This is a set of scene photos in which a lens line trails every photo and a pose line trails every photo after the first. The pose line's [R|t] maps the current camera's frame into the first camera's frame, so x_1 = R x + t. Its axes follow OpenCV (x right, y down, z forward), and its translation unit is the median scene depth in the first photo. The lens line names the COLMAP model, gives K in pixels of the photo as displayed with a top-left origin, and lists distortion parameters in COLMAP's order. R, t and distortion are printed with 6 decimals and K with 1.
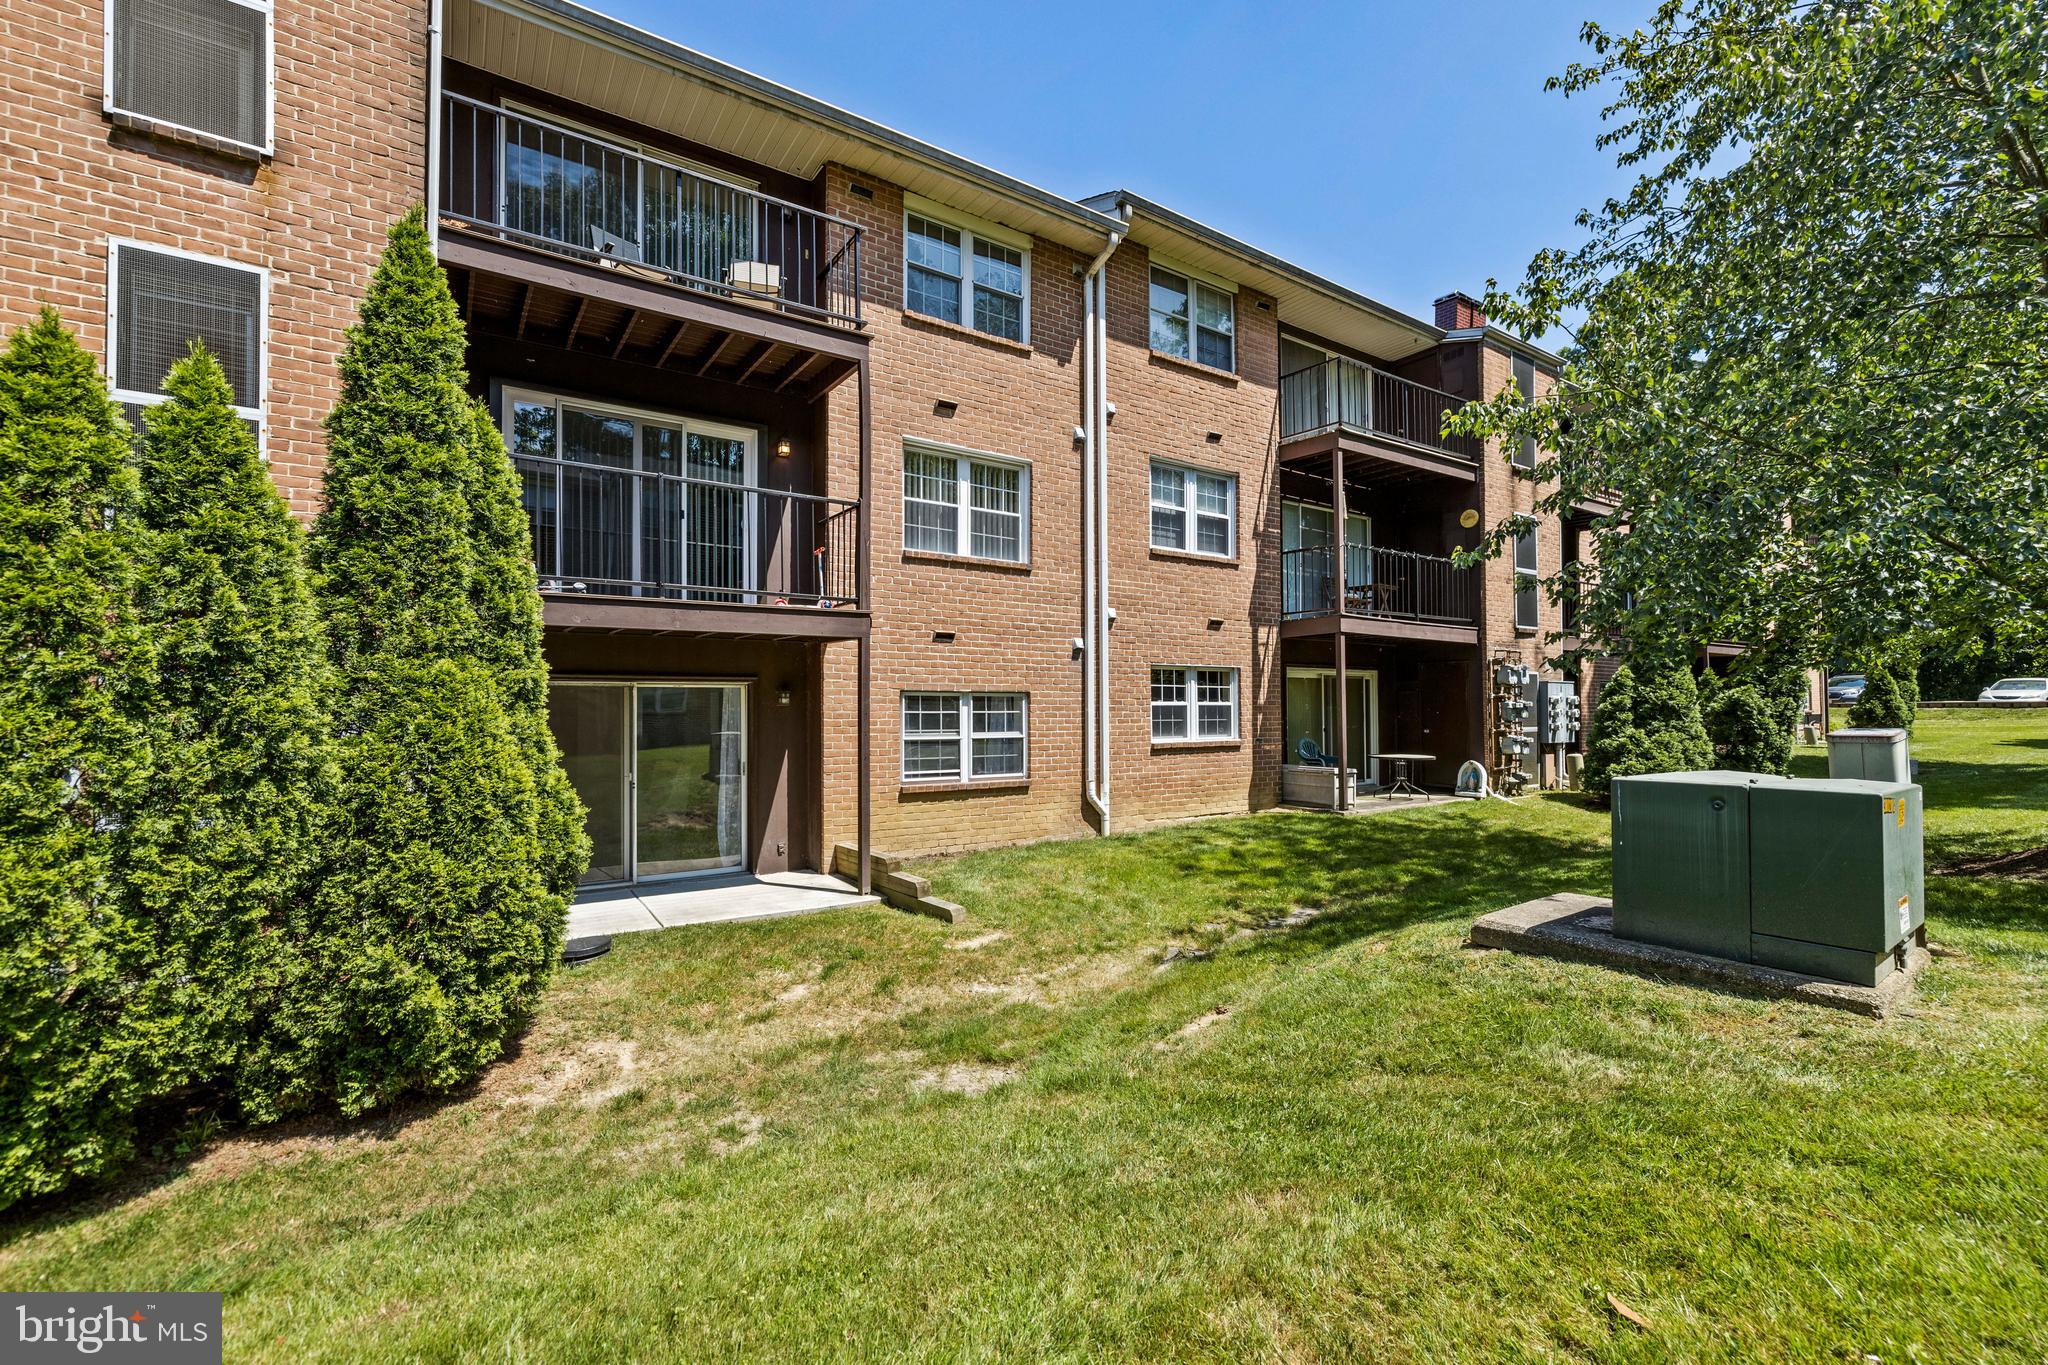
lens RADIAL K [[877.8, 0, 991.7], [0, 877.8, 702.0], [0, 0, 1]] dist [-0.000307, 0.001792]
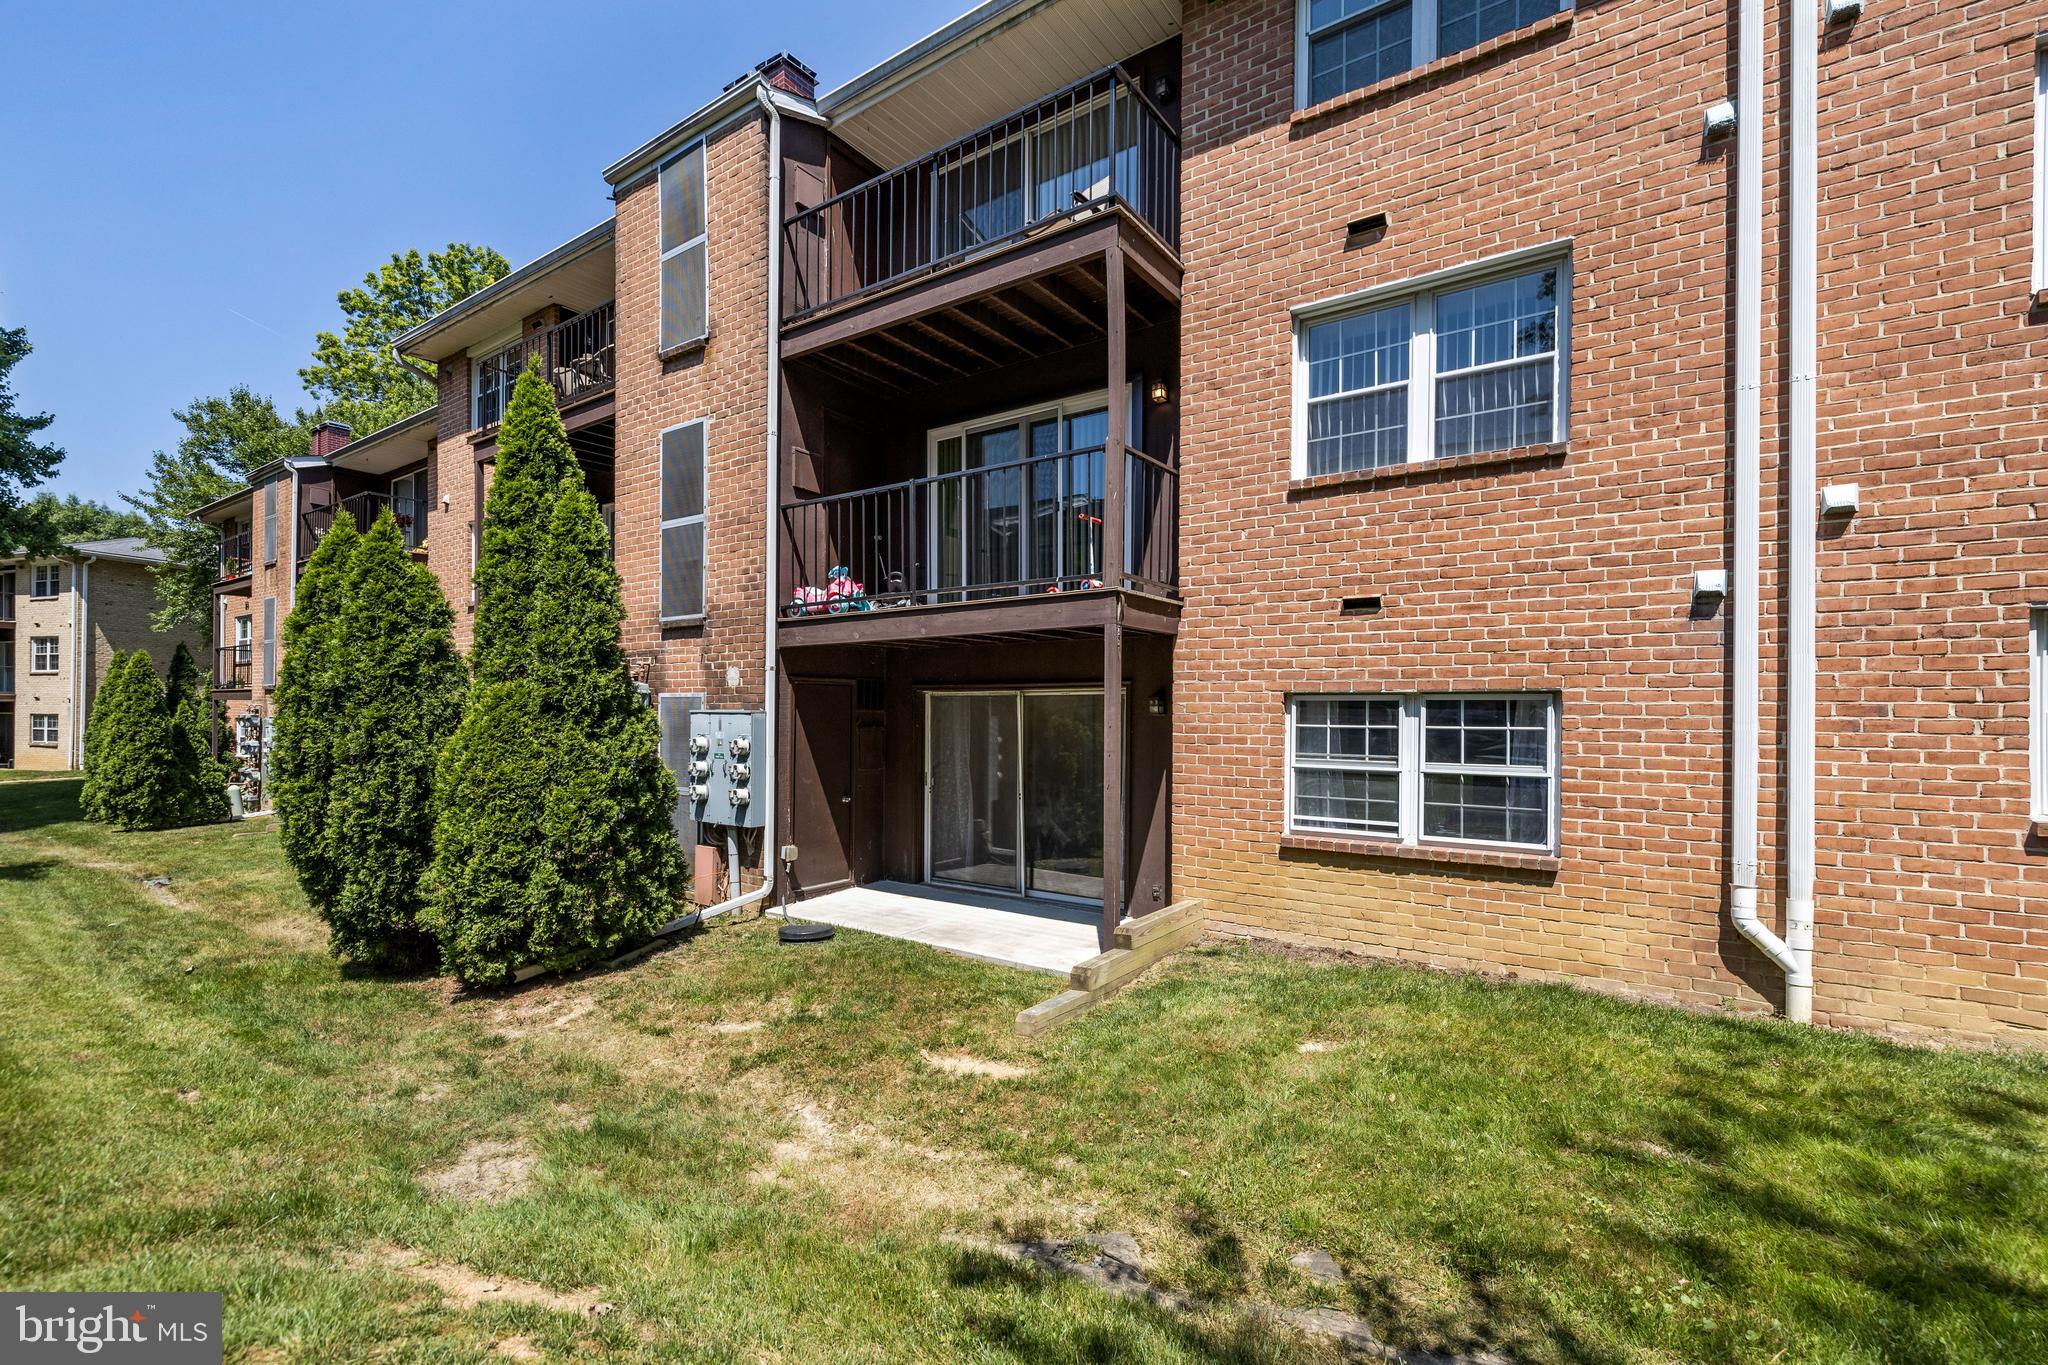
lens RADIAL K [[877.8, 0, 992.1], [0, 877.8, 723.2], [0, 0, 1]] dist [-0.000307, 0.001792]
pose [[0.372903, 0.012995, -0.927779, 0.452049], [0.002365, 0.999885, 0.014956, -0.000857], [0.927867, -0.007772, 0.372830, 0.562380]]
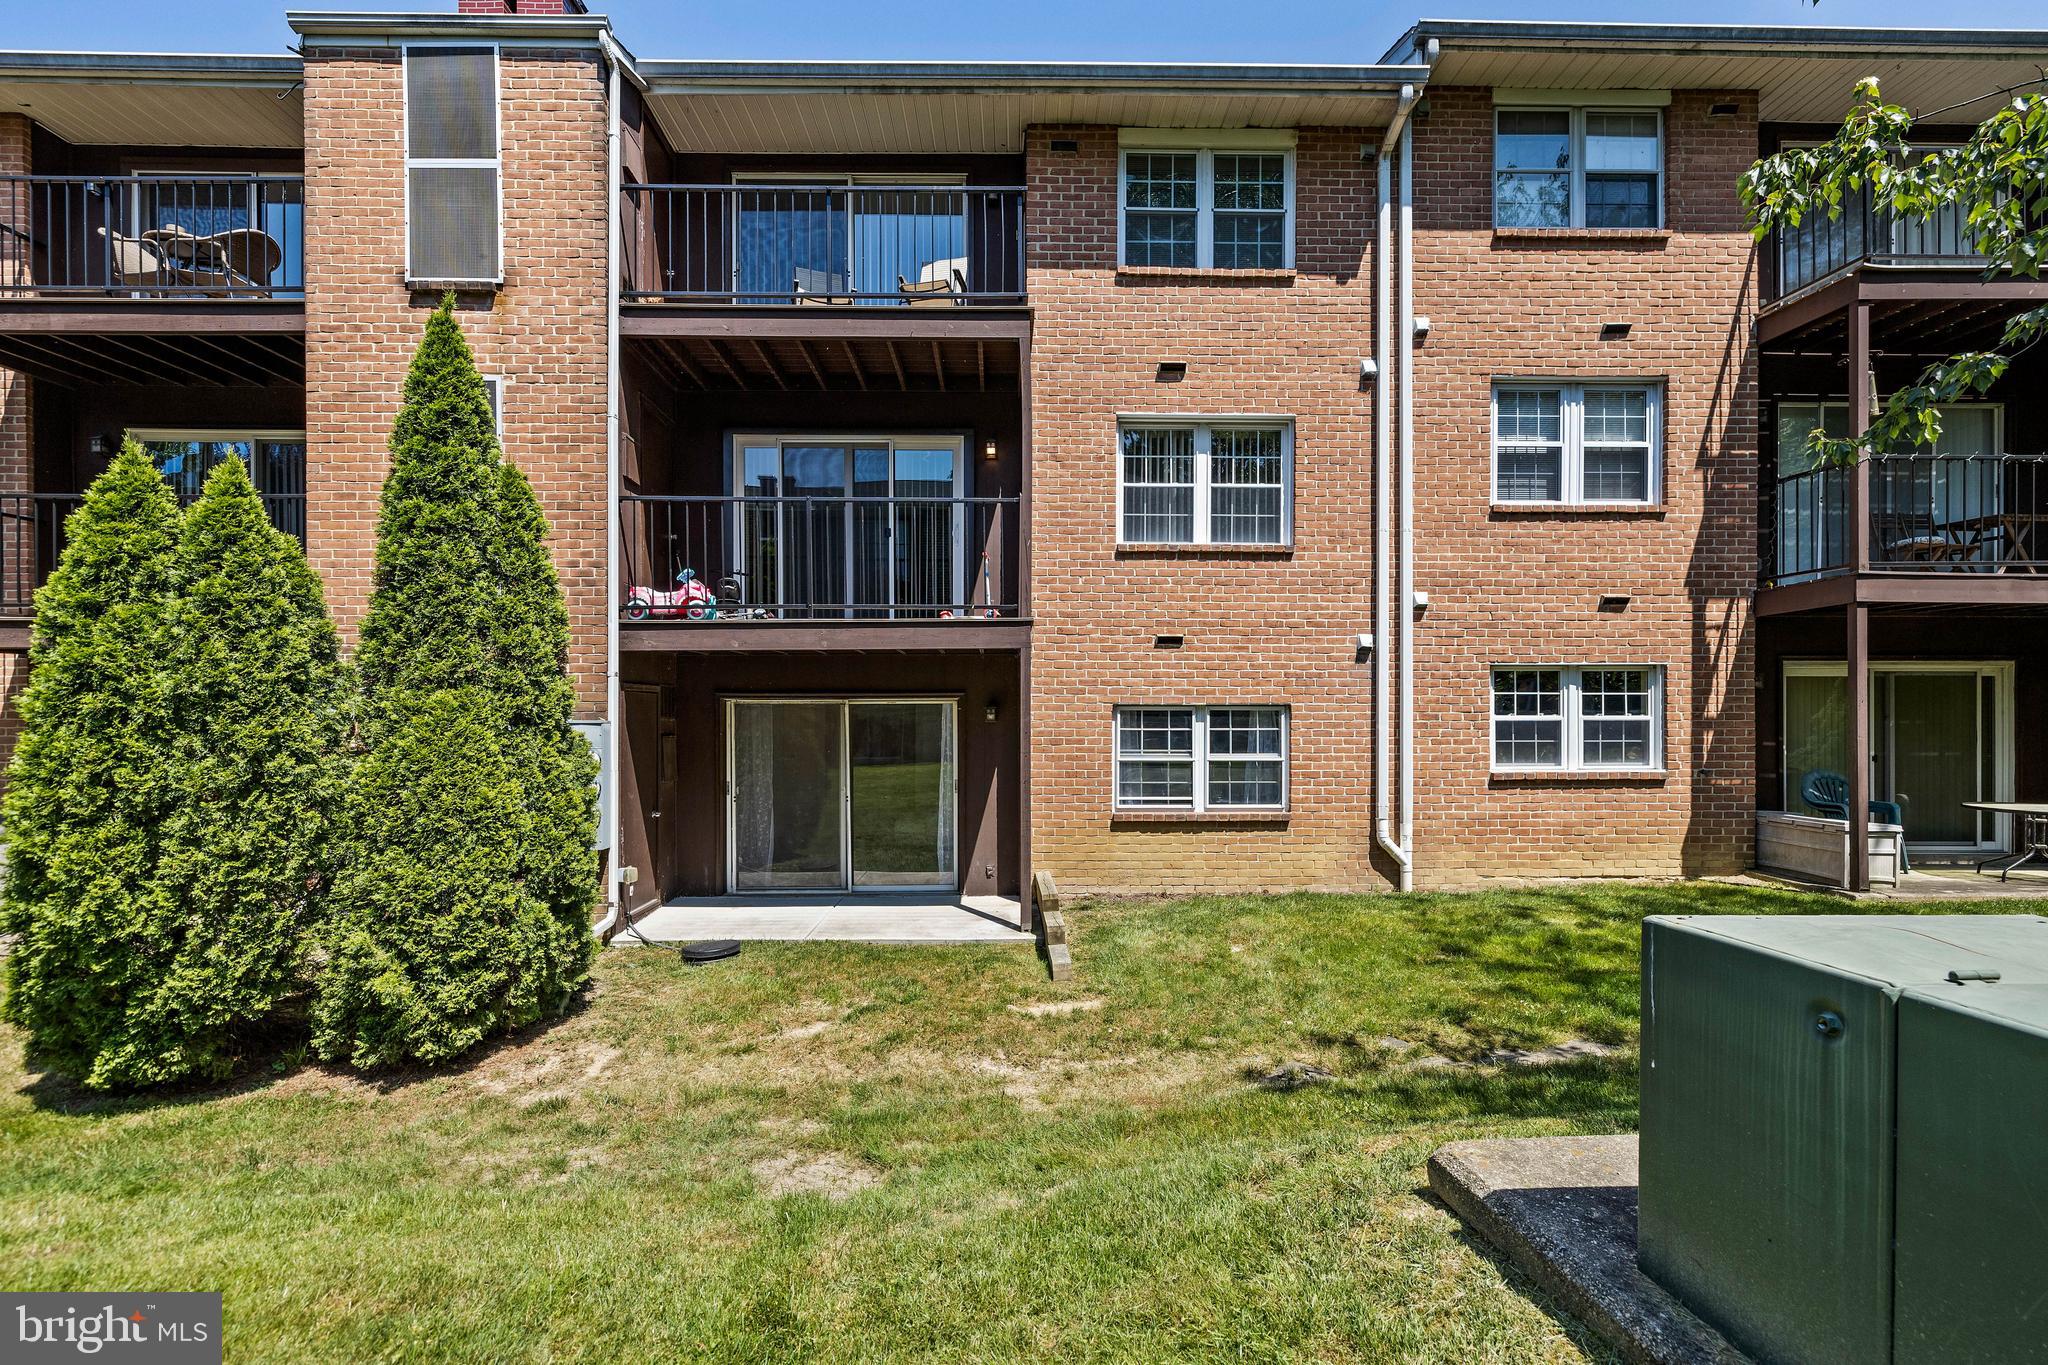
lens RADIAL K [[877.8, 0, 998.2], [0, 877.8, 735.4], [0, 0, 1]] dist [-0.000307, 0.001792]
pose [[0.844656, 0.011171, -0.535193, 0.282391], [0.004845, 0.999582, 0.028511, -0.008392], [0.535288, -0.026675, 0.844248, 0.195806]]
